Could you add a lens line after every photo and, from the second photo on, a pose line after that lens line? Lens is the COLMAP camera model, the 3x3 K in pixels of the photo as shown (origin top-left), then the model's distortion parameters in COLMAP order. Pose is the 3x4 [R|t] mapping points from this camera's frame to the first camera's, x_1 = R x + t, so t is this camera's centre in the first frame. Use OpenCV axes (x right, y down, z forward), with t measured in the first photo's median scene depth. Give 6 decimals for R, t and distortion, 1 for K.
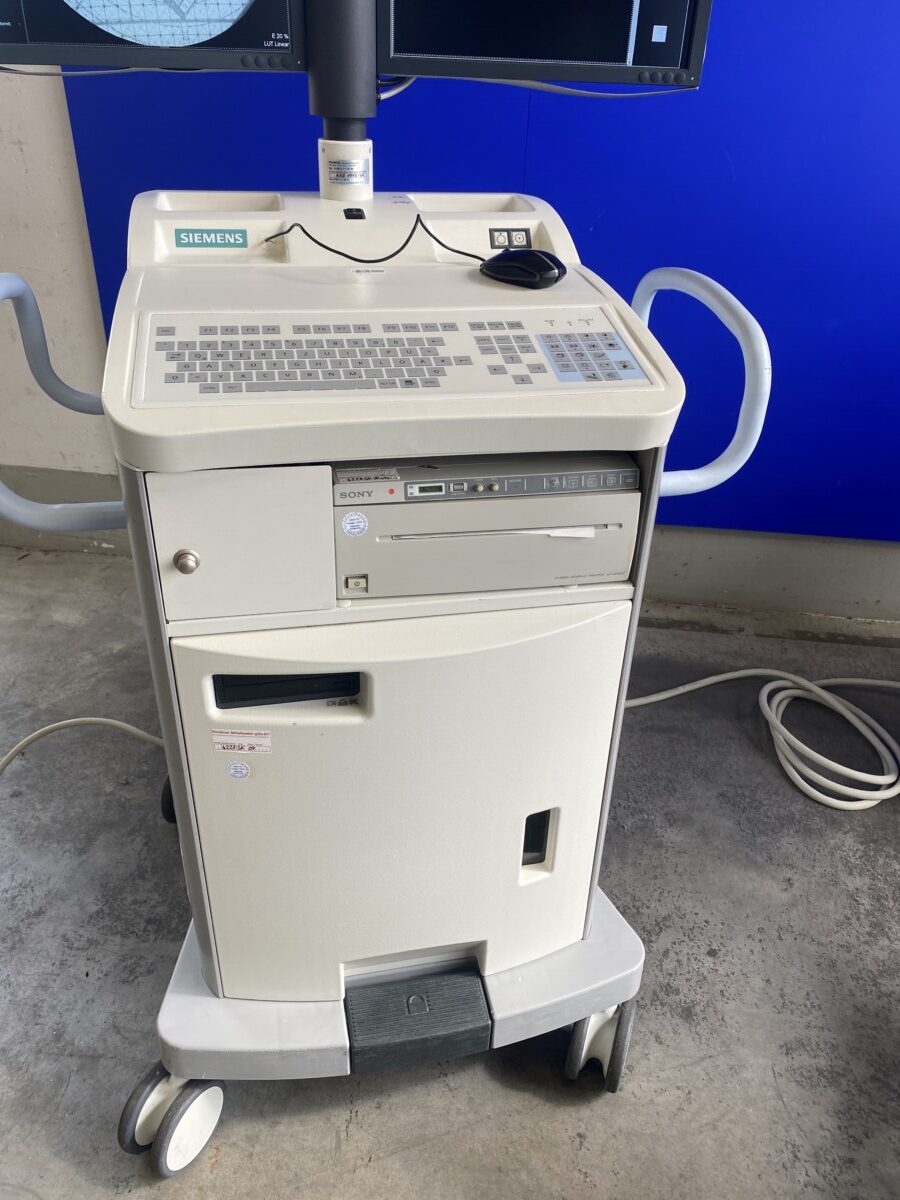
lens RADIAL K [[915.0, 0, 454.6], [0, 915.0, 605.4], [0, 0, 1]] dist [0.022328, -0.019425]
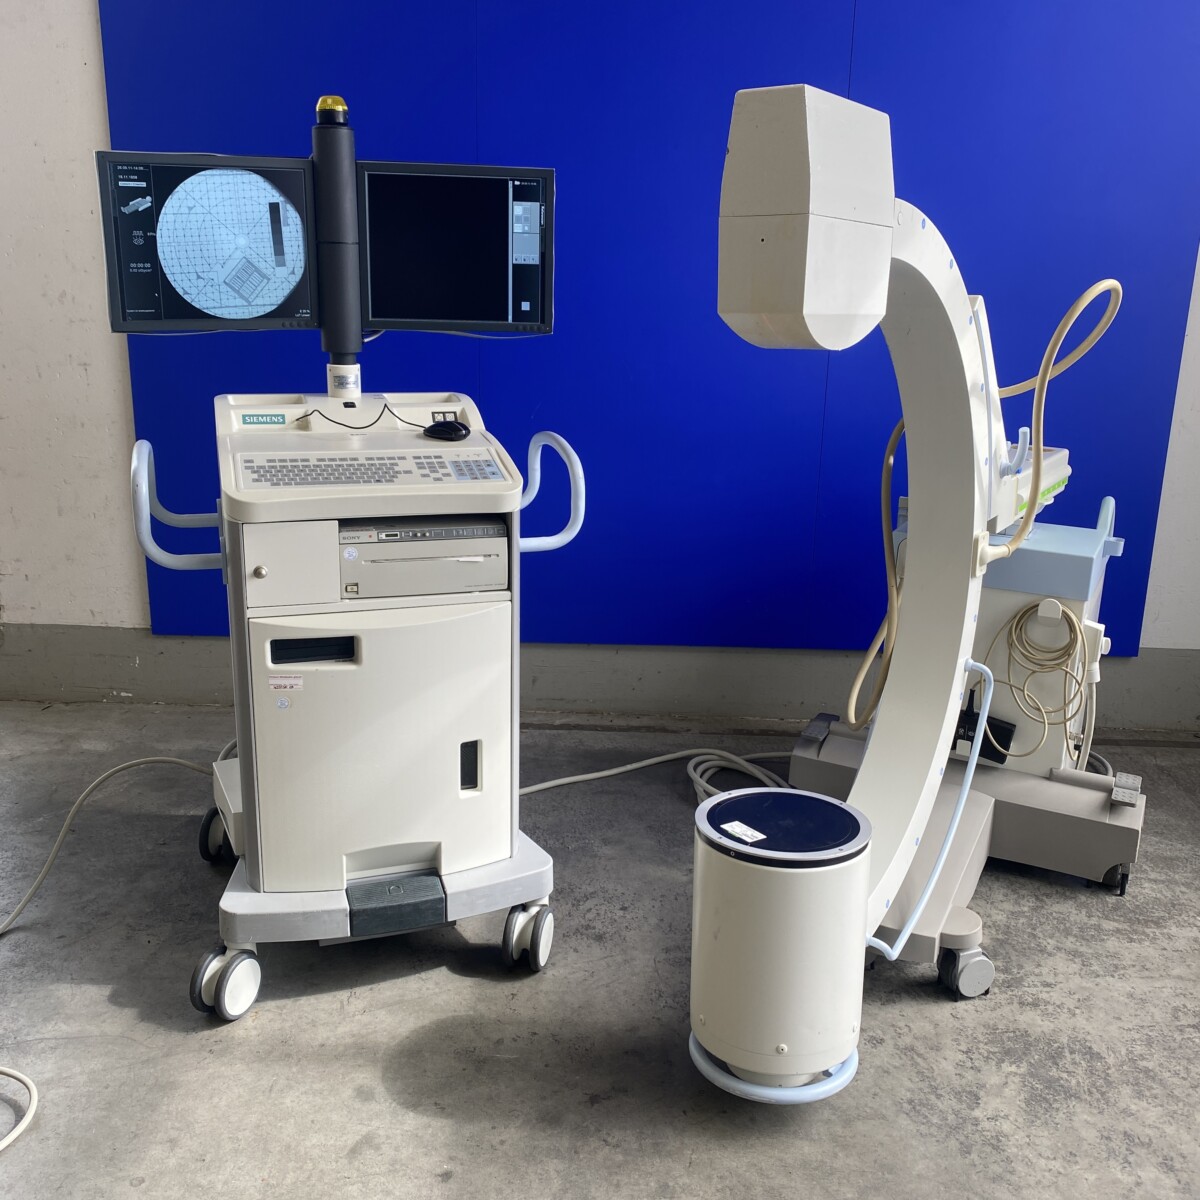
lens RADIAL K [[1219.8, 0, 602.6], [0, 1219.8, 582.7], [0, 0, 1]] dist [0.016851, 0.000000]
pose [[0.994886, -0.037517, 0.093783, 0.112610], [0.060922, 0.963449, -0.260874, 0.431747], [-0.080568, 0.265254, 0.960807, -0.951129]]
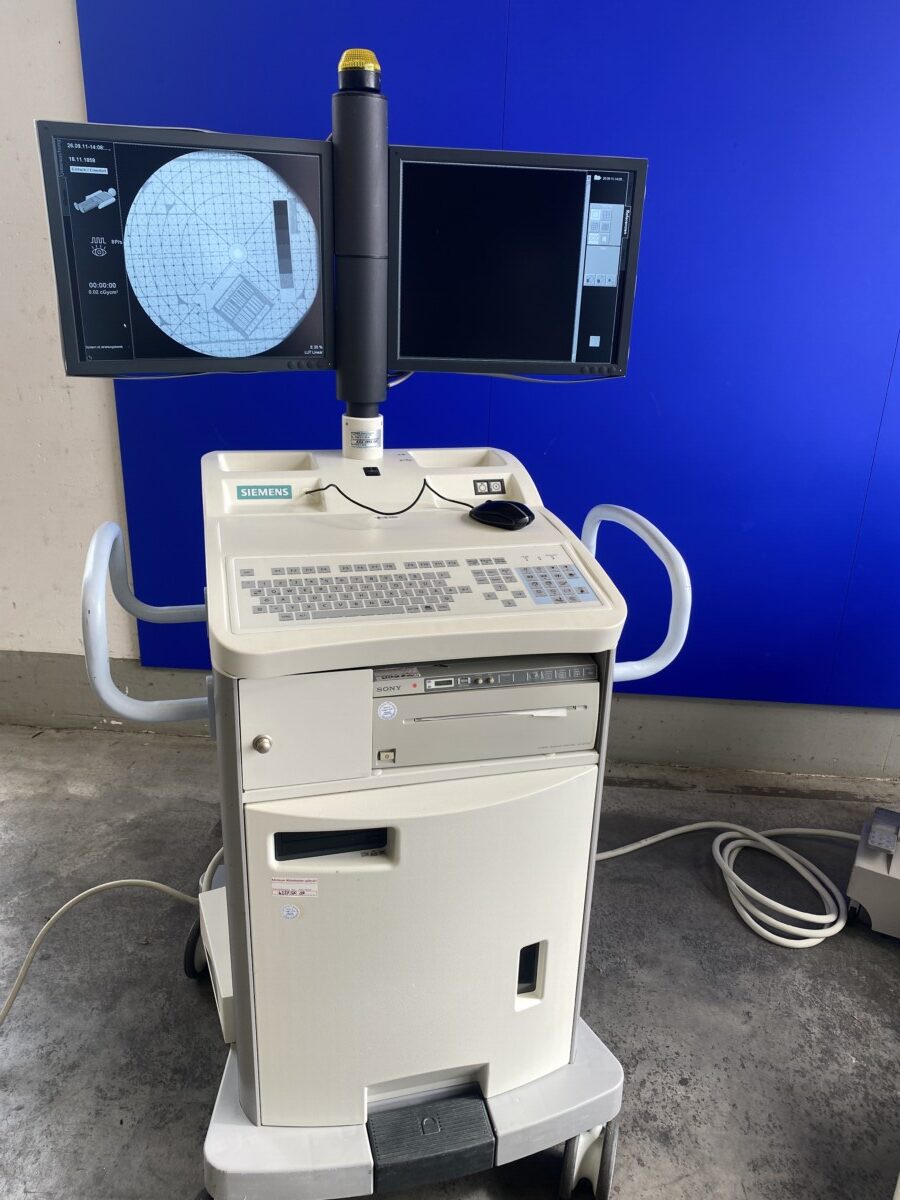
lens RADIAL K [[915.0, 0, 451.4], [0, 915.0, 598.6], [0, 0, 1]] dist [0.022328, -0.019425]
pose [[0.998953, -0.016141, 0.042815, -0.046326], [0.023648, 0.983182, -0.181093, -0.005247], [-0.039172, 0.181916, 0.982534, -0.223558]]
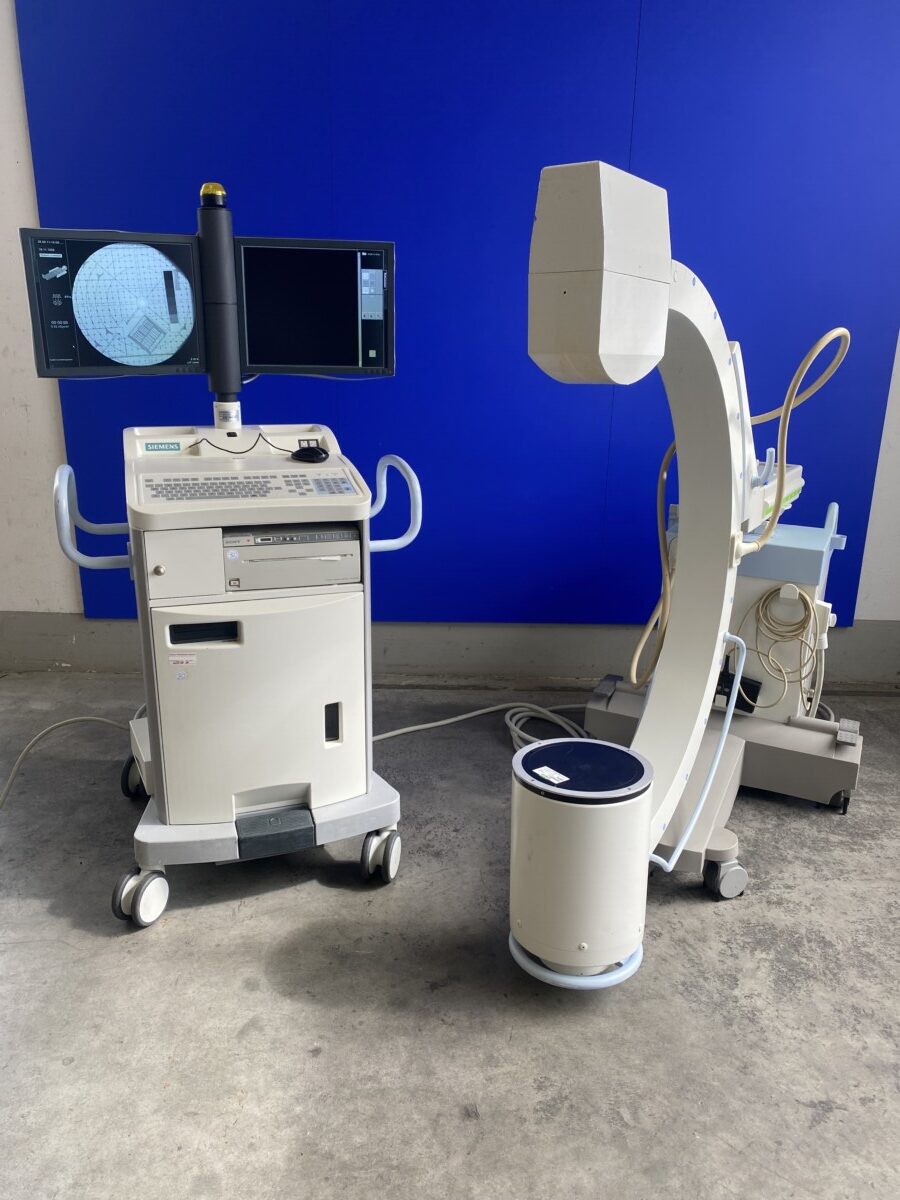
lens RADIAL K [[915.0, 0, 450.1], [0, 915.0, 601.8], [0, 0, 1]] dist [0.022328, -0.019425]
pose [[0.993234, -0.051493, 0.104092, 0.127761], [0.074163, 0.970995, -0.227307, 0.395807], [-0.089368, 0.233488, 0.968244, -0.851290]]
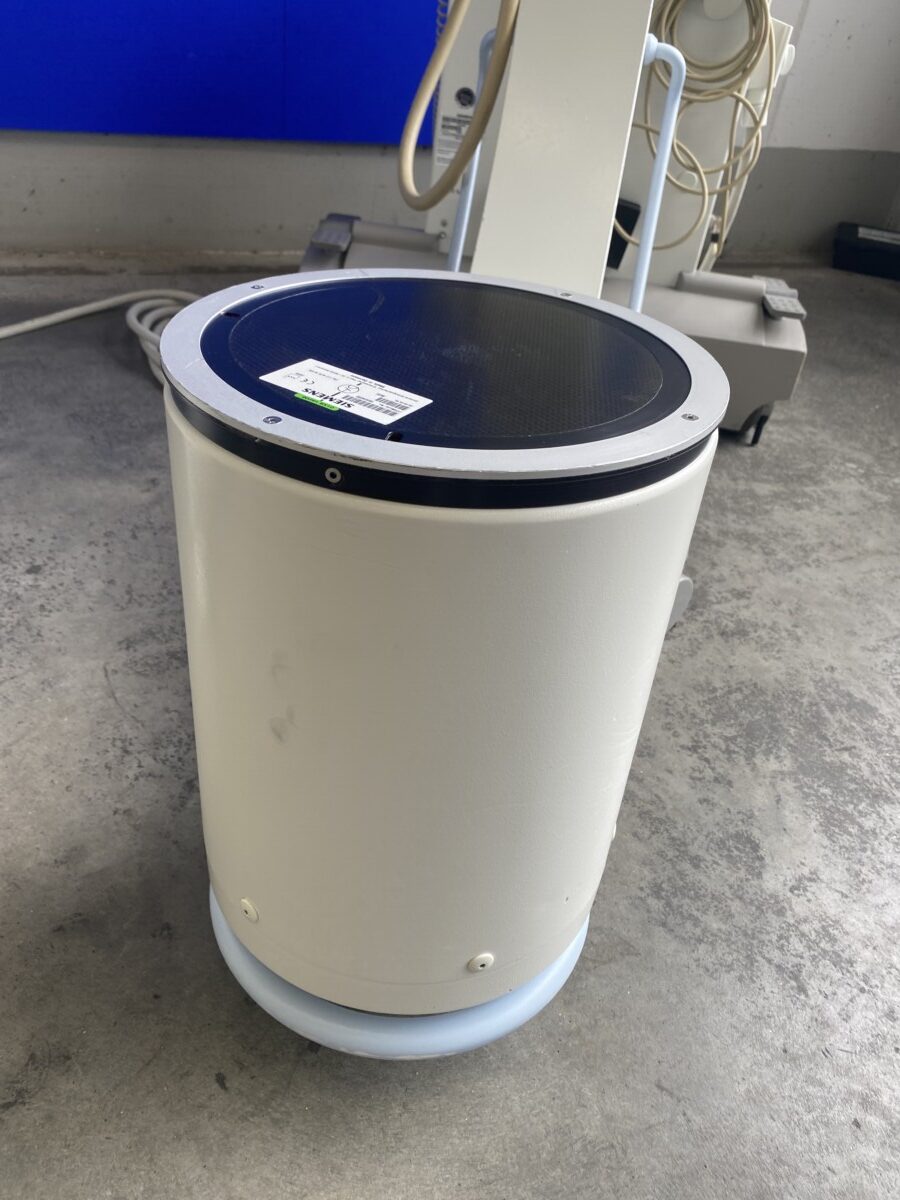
lens RADIAL K [[915.0, 0, 438.1], [0, 915.0, 582.3], [0, 0, 1]] dist [0.022328, -0.019425]
pose [[0.885561, -0.221582, 0.408269, 0.298324], [0.168131, 0.972201, 0.162961, 0.365202], [-0.433029, -0.075670, 0.898198, 0.246029]]
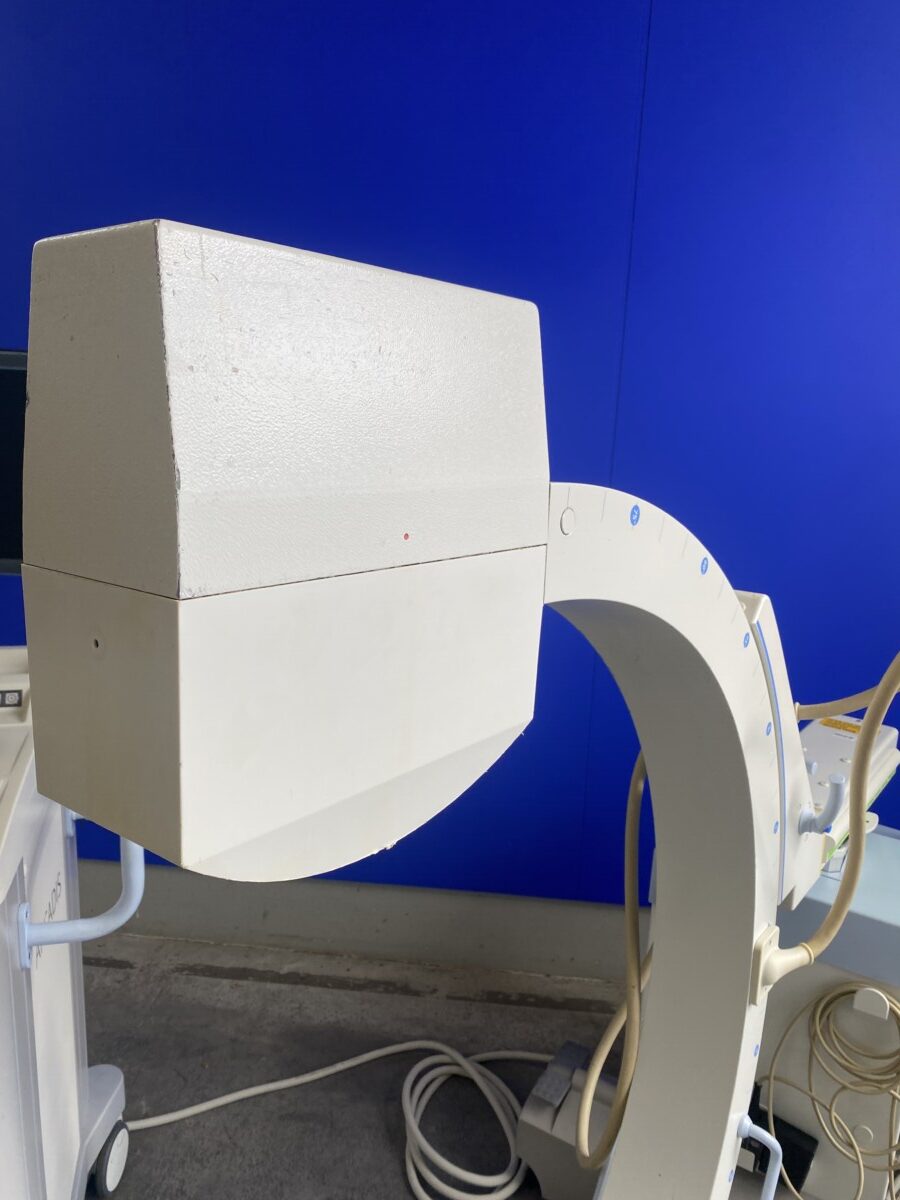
lens RADIAL K [[915.0, 0, 450.3], [0, 915.0, 590.0], [0, 0, 1]] dist [0.022328, -0.019425]
pose [[0.999748, 0.003747, 0.022154, 0.540015], [0.003207, 0.952111, -0.305737, -0.149388], [-0.022239, 0.305731, 0.951858, -0.171793]]
